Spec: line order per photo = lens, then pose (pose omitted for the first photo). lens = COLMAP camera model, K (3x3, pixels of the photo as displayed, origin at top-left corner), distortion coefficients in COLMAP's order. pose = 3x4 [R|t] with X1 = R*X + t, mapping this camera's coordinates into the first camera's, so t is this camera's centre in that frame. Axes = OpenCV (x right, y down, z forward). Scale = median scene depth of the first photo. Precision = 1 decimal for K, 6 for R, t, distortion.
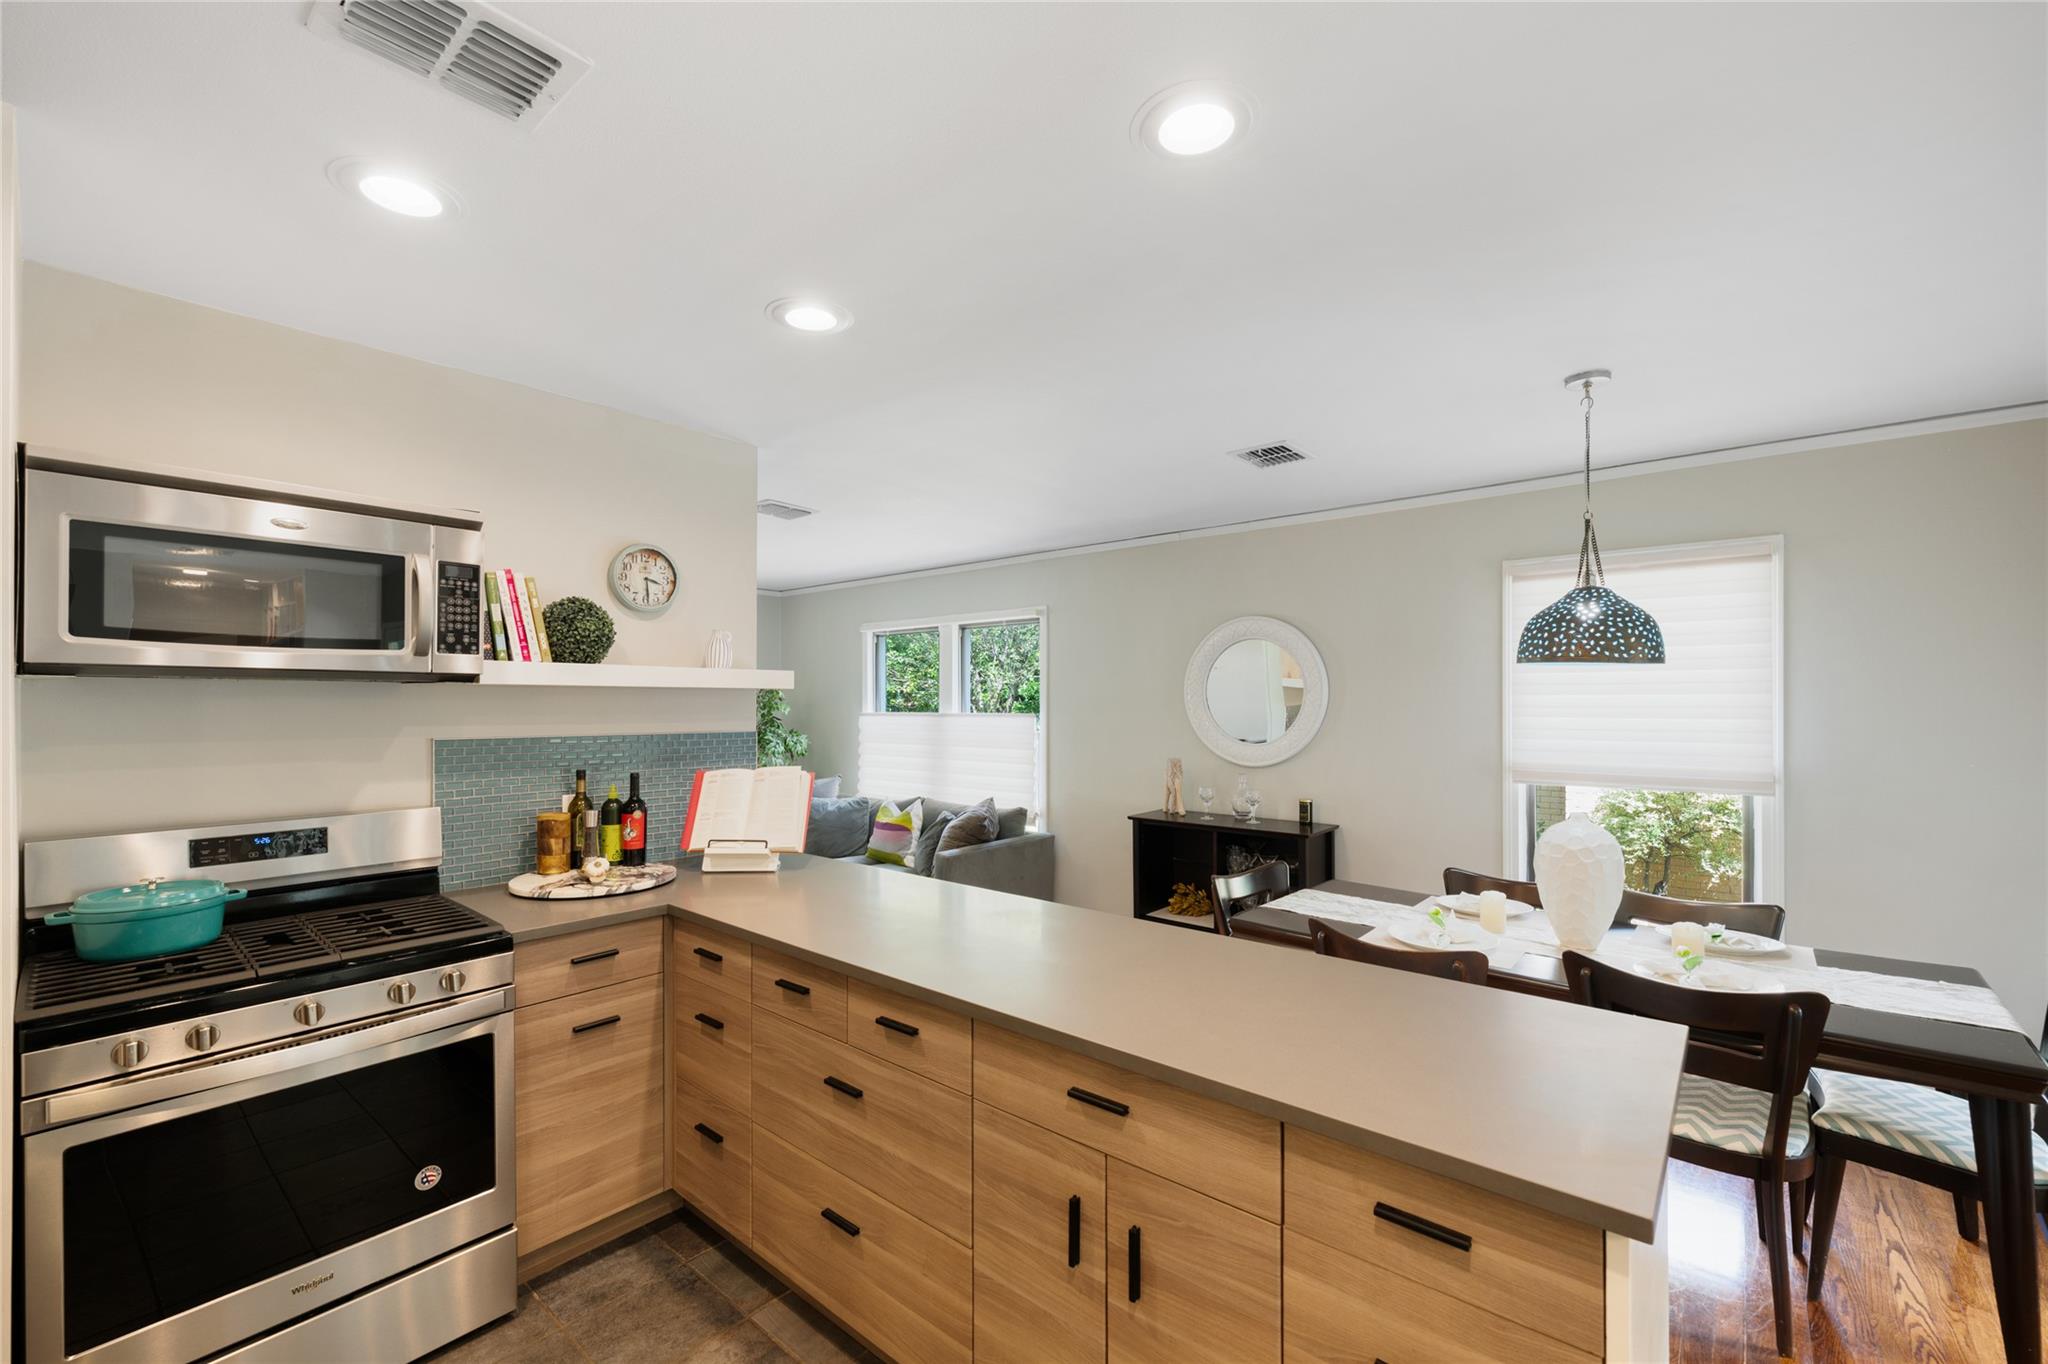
lens RADIAL K [[839.9, 0, 1024.6], [0, 839.9, 701.2], [0, 0, 1]] dist [0.000423, 0.000113]
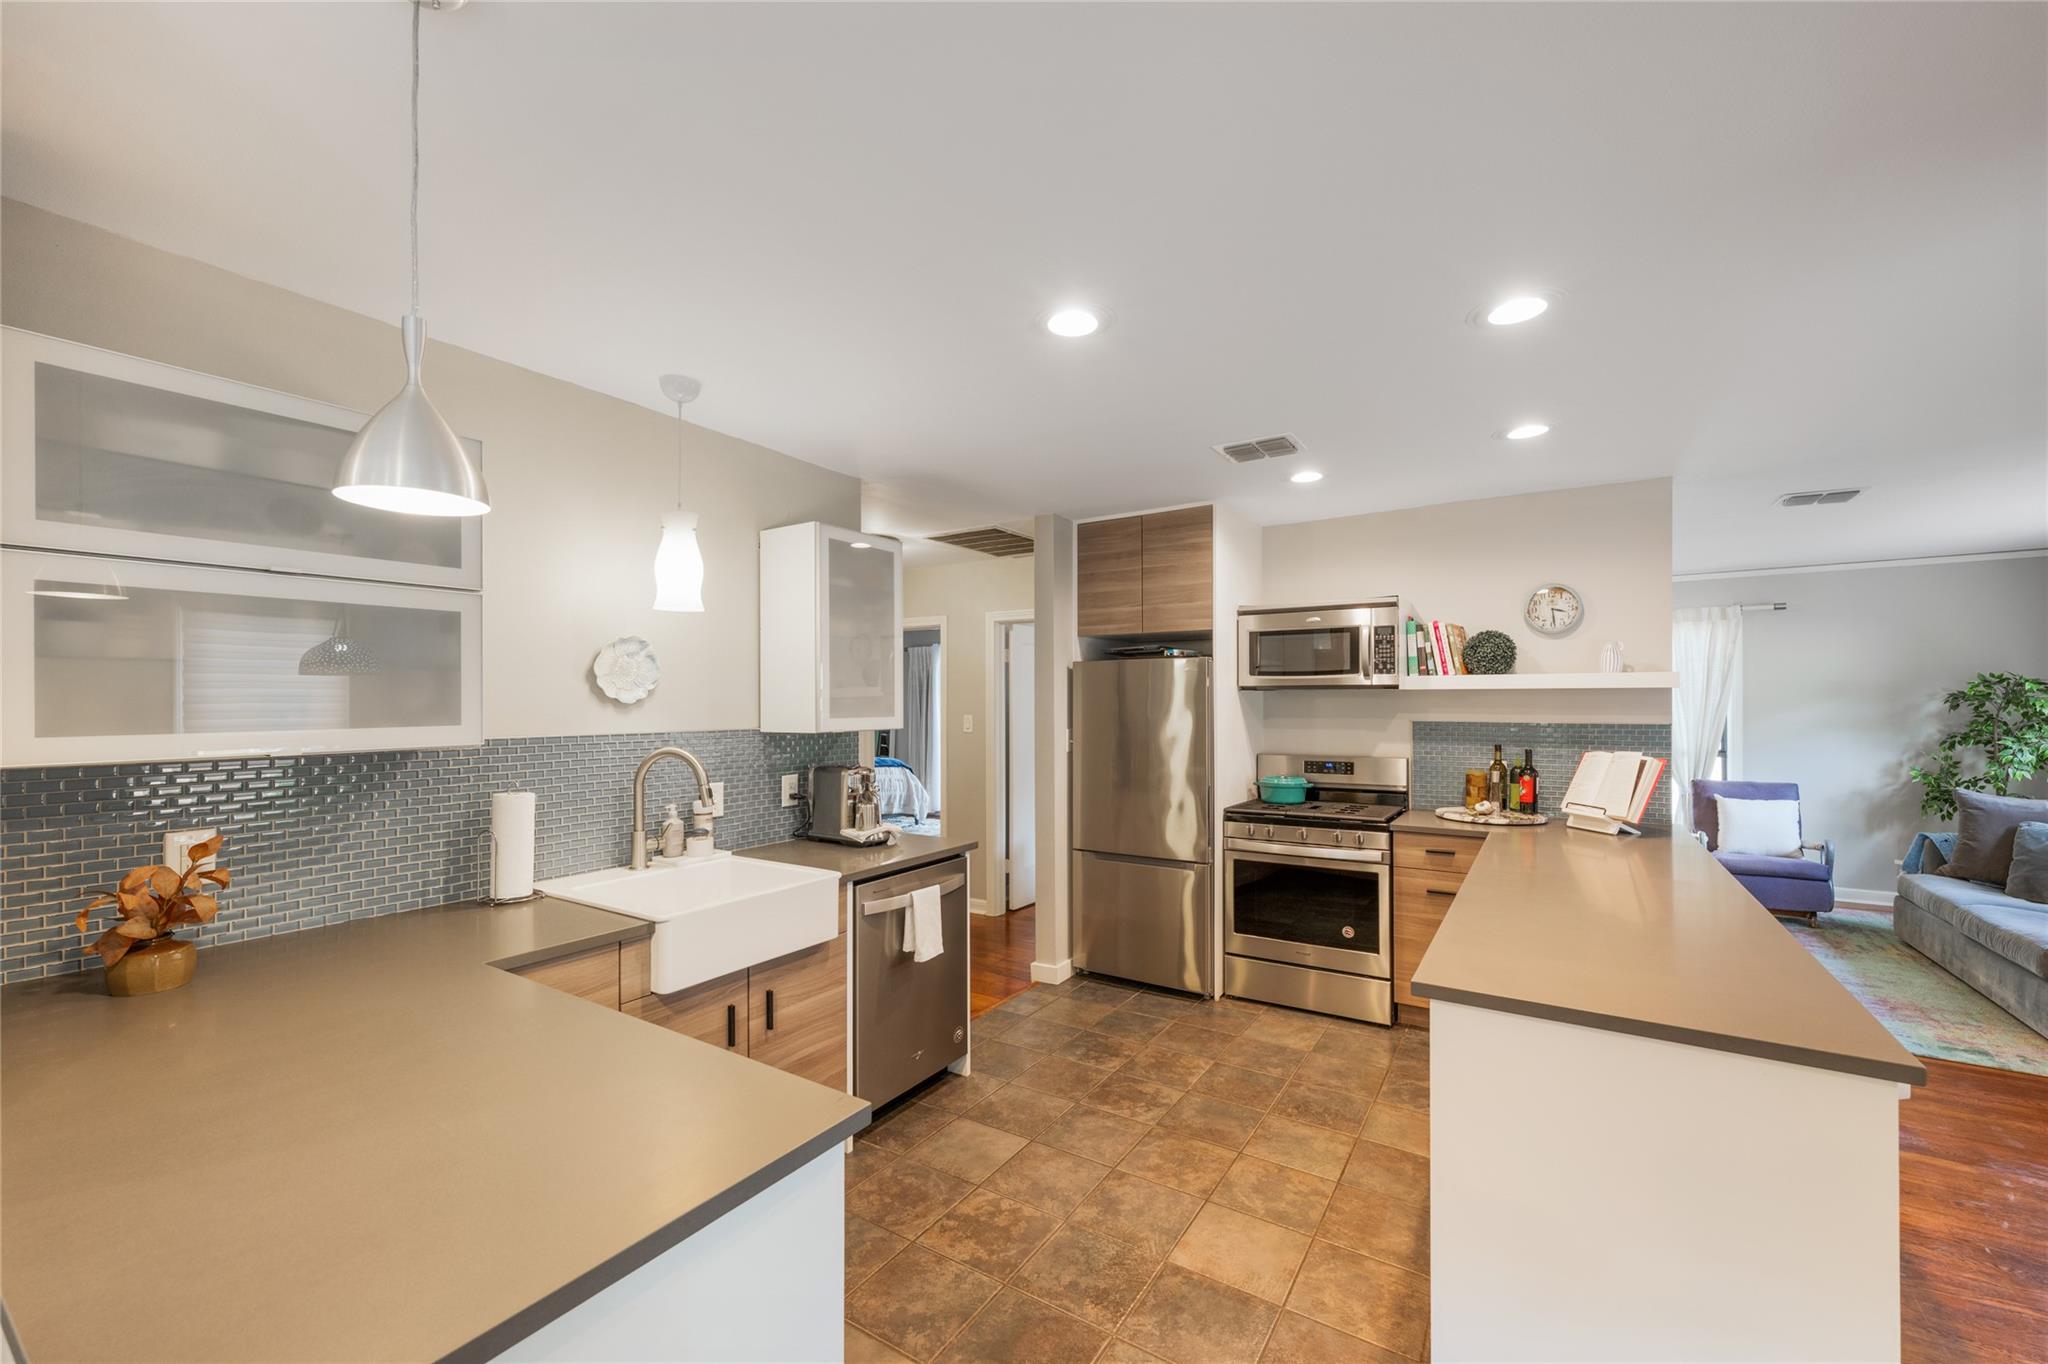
lens RADIAL K [[812.7, 0, 1019.8], [0, 812.7, 692.0], [0, 0, 1]] dist [-0.001900, -0.000185]
pose [[0.124069, -0.008797, -0.992235, 0.906815], [0.003916, 0.999957, -0.008376, -0.004199], [0.992266, -0.002847, 0.124098, -0.031229]]
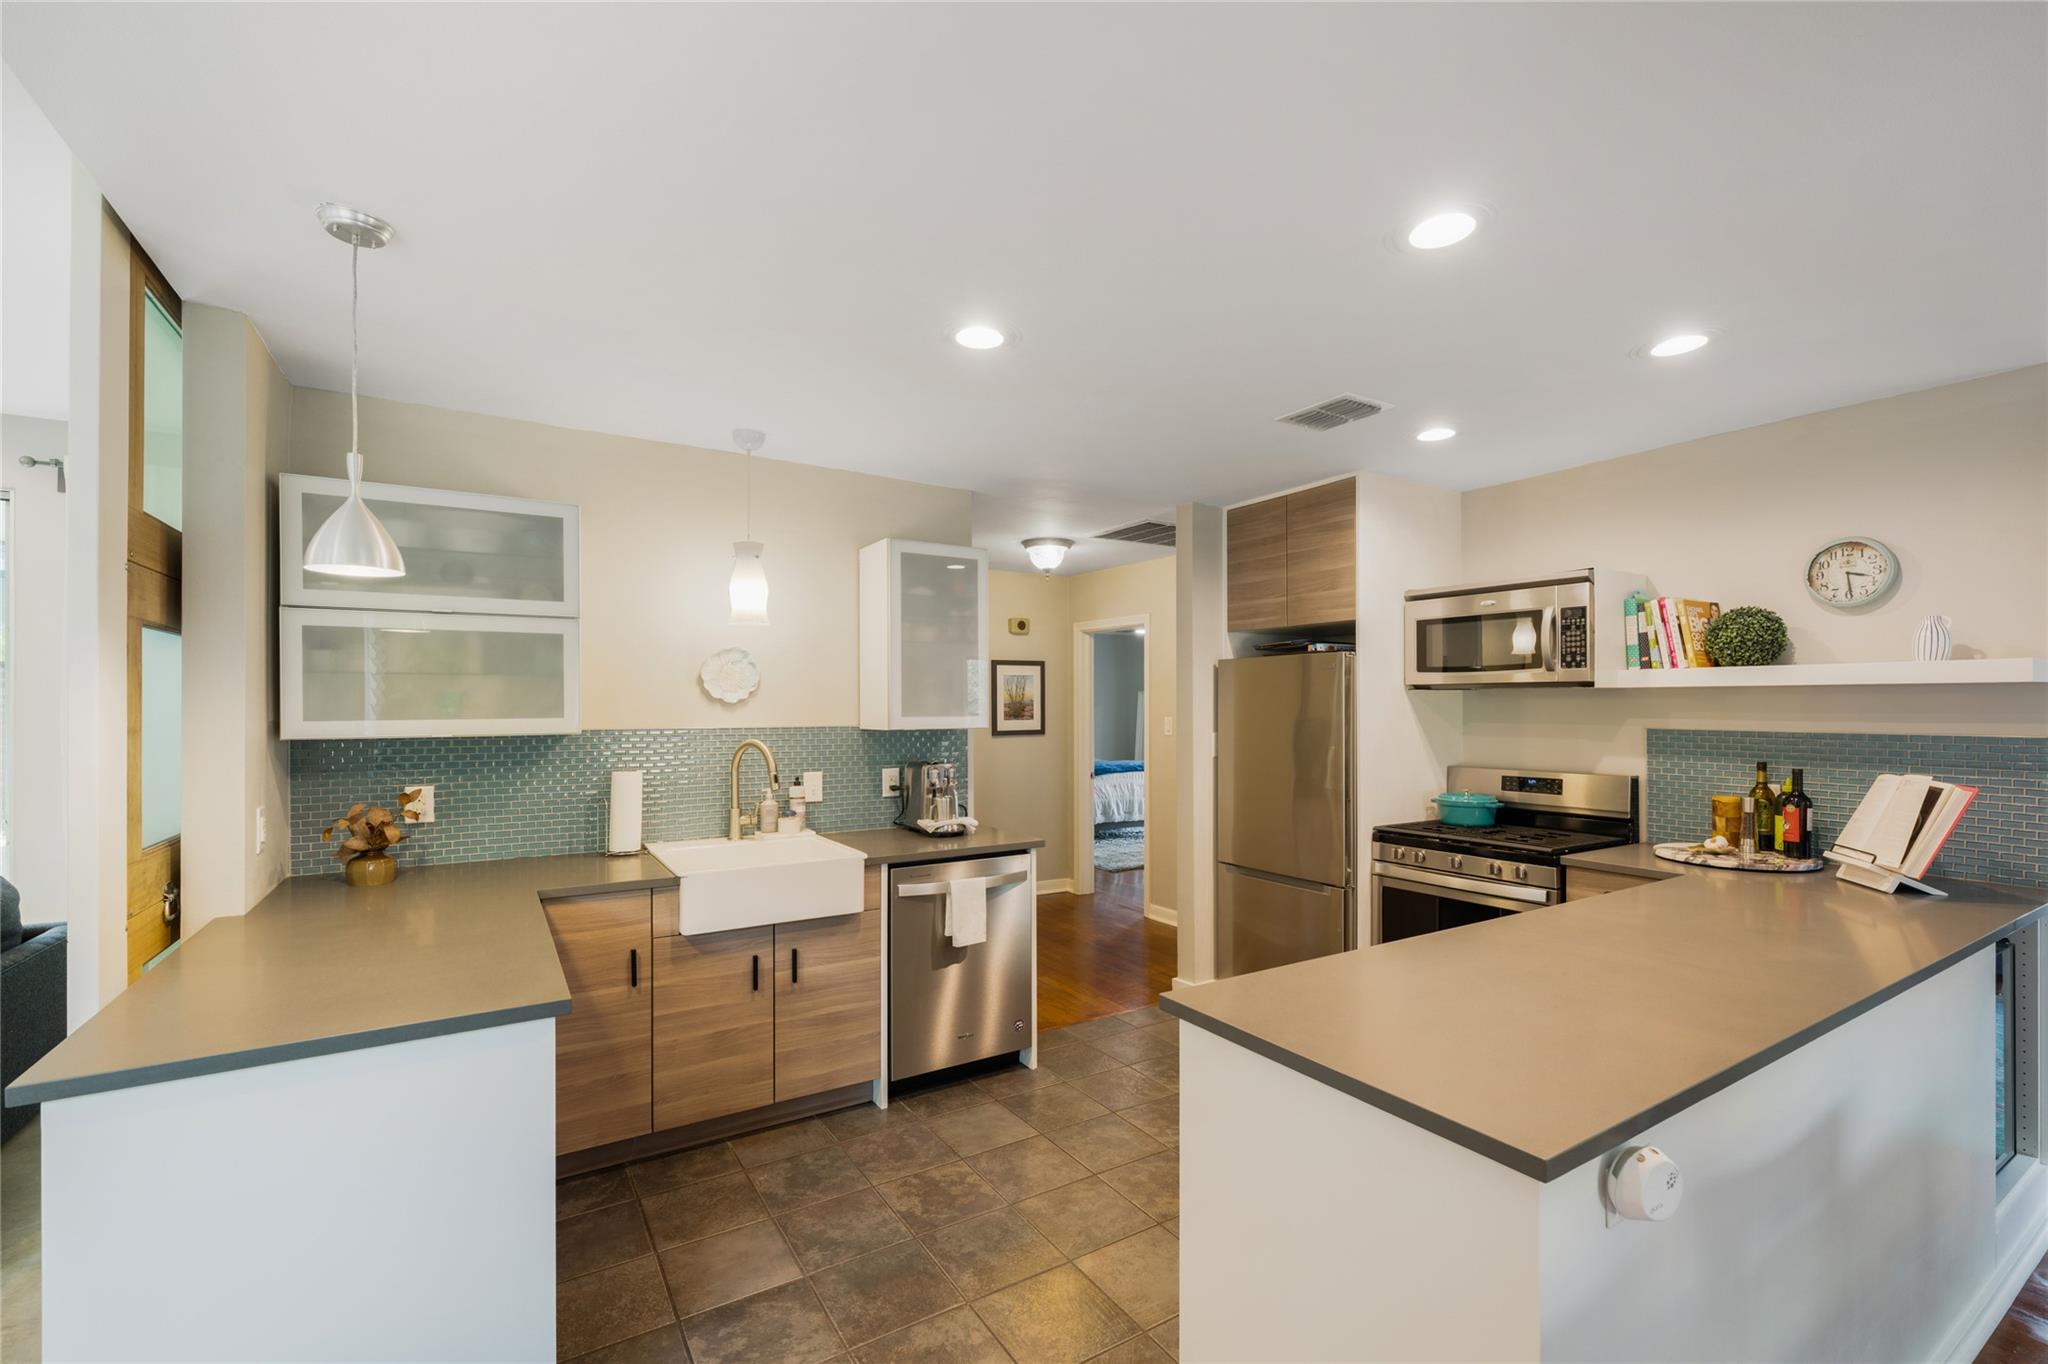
lens RADIAL K [[874.2, 0, 1026.0], [0, 874.2, 698.0], [0, 0, 1]] dist [0.000501, -0.000372]
pose [[-0.306782, -0.004303, -0.951770, 0.966059], [0.002954, 0.999981, -0.005473, 0.001546], [0.951775, -0.004491, -0.306763, 0.487728]]
